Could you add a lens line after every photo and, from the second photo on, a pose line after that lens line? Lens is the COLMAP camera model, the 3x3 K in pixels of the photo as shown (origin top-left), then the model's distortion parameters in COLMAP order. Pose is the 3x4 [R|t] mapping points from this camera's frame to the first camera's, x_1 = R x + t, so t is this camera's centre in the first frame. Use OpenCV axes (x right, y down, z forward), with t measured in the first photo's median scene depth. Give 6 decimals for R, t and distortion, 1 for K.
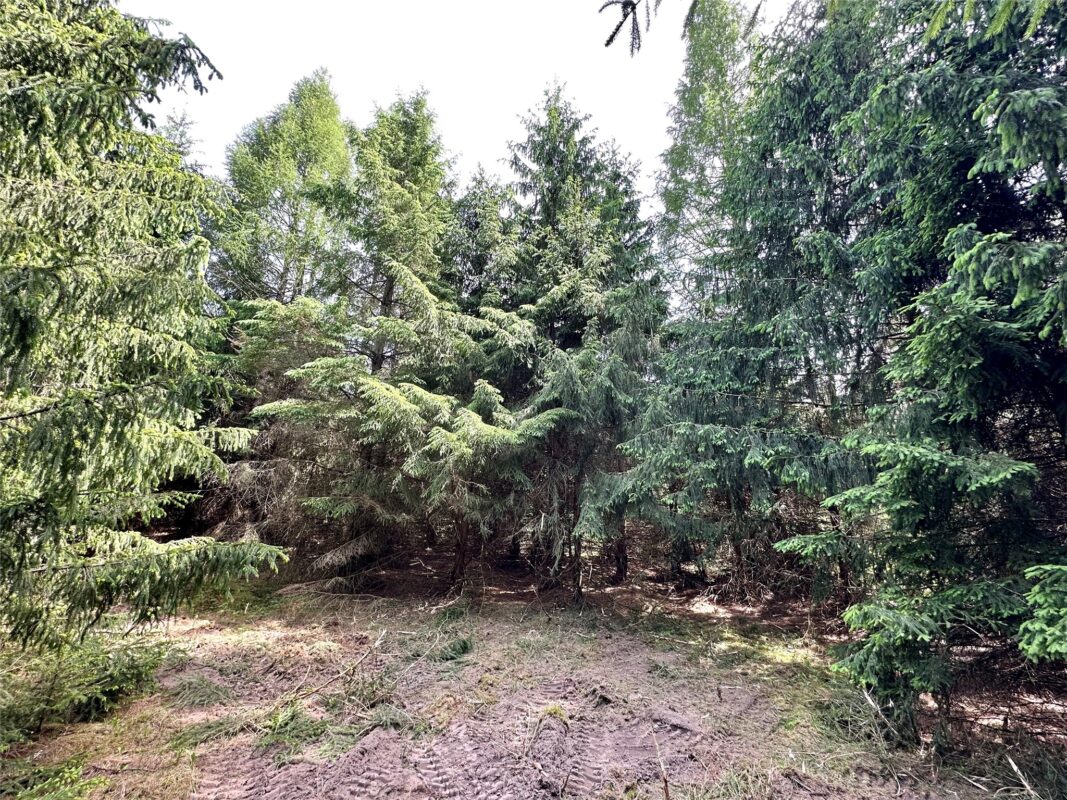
lens RADIAL K [[427.4, 0, 534.0], [0, 427.4, 401.1], [0, 0, 1]] dist [-0.000533, -0.000033]
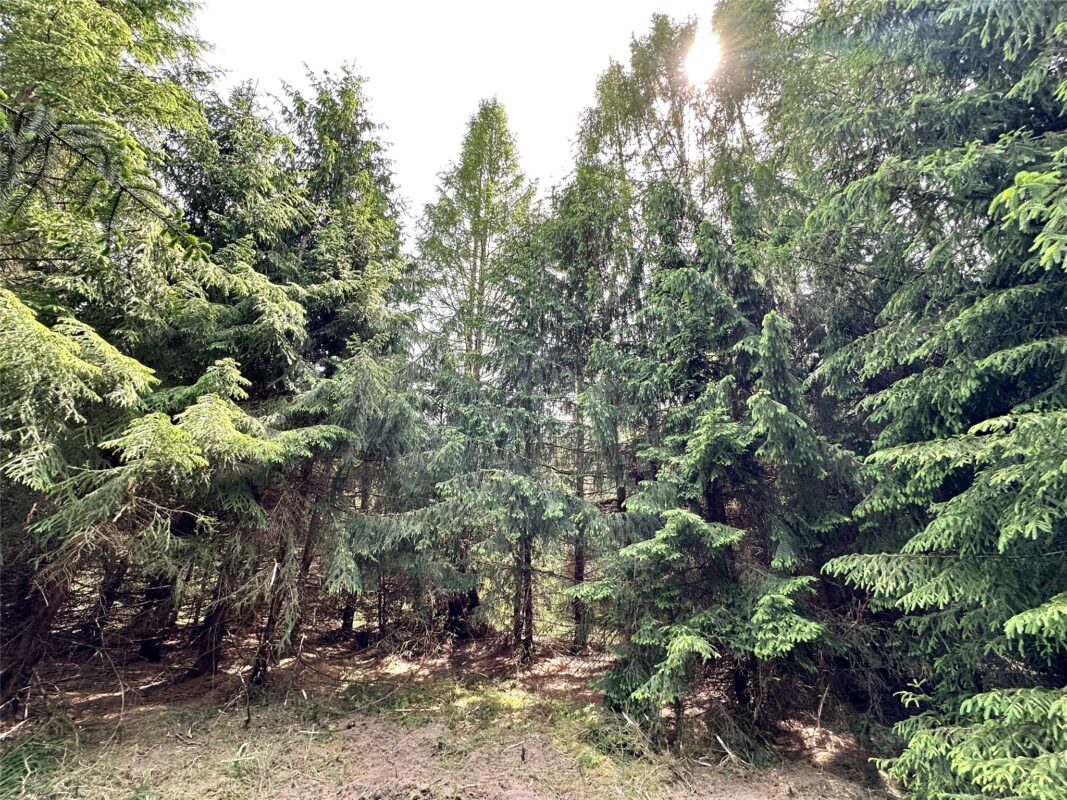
lens RADIAL K [[427.4, 0, 533.7], [0, 427.4, 399.7], [0, 0, 1]] dist [-0.000533, -0.000033]
pose [[0.672781, 0.261567, 0.692061, -0.214881], [-0.186474, 0.965169, -0.183510, 0.039061], [-0.715956, -0.005590, 0.698123, 0.151708]]
